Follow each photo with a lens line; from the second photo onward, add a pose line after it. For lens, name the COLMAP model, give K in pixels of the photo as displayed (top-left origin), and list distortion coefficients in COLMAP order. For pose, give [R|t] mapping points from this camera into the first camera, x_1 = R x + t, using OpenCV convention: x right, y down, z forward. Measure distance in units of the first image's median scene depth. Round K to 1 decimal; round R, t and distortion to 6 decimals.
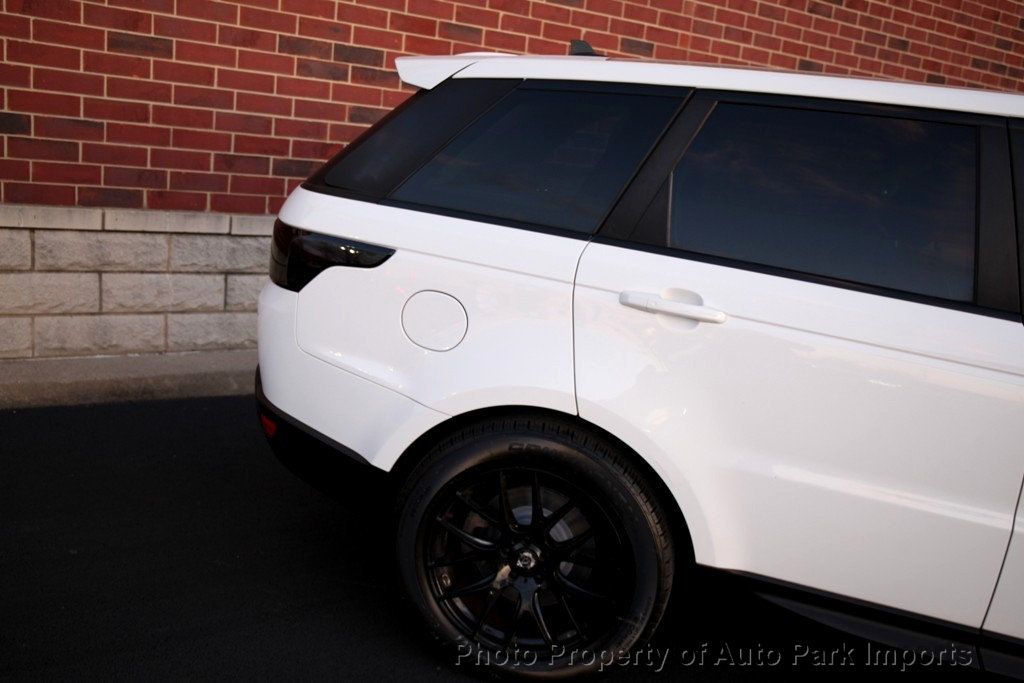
lens RADIAL K [[995.8, 0, 529.6], [0, 995.8, 353.4], [0, 0, 1]] dist [0.007567, 0.000000]
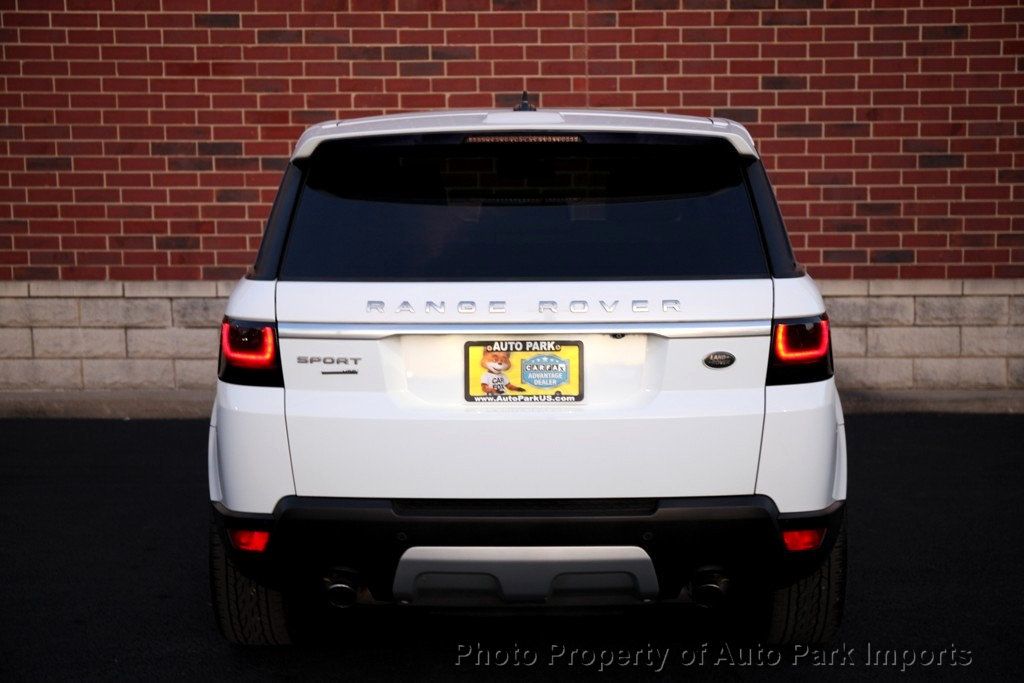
lens RADIAL K [[1441.9, 0, 502.6], [0, 1441.9, 354.0], [0, 0, 1]] dist [0.091645, 0.000000]
pose [[0.793873, -0.056185, -0.605482, 1.263831], [-0.040231, 0.988688, -0.144493, 0.212670], [0.606751, 0.139068, 0.782632, -0.171034]]
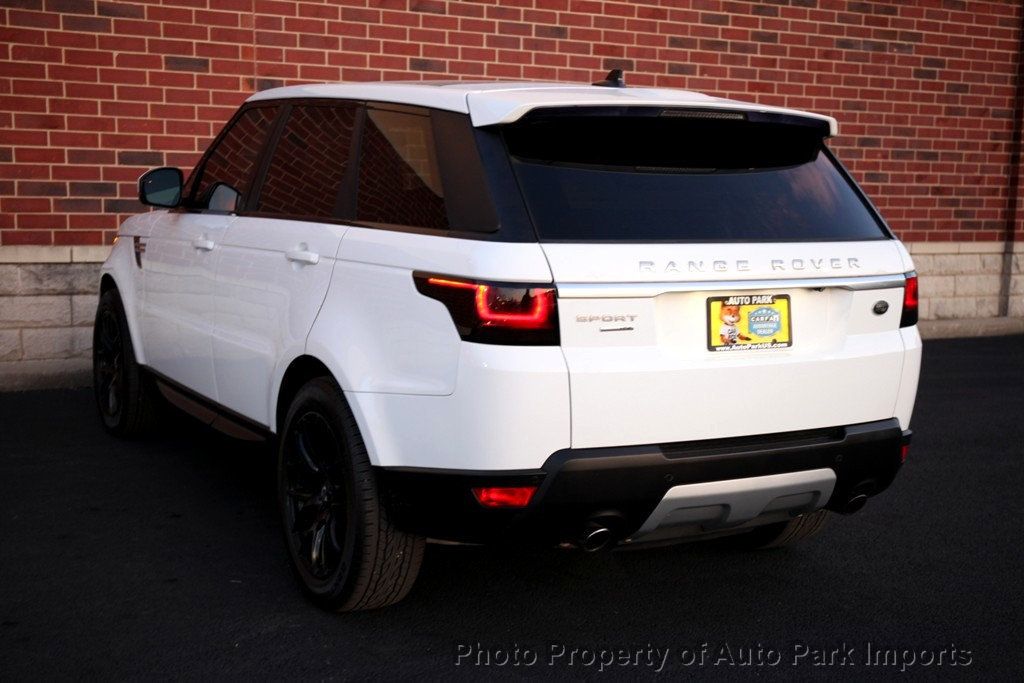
lens RADIAL K [[1363.1, 0, 515.8], [0, 1363.1, 339.6], [0, 0, 1]] dist [0.076148, 0.000000]
pose [[0.988109, -0.081938, -0.130105, 0.772700], [0.066181, 0.990427, -0.121135, 0.210365], [0.138785, 0.111084, 0.984073, -0.387268]]
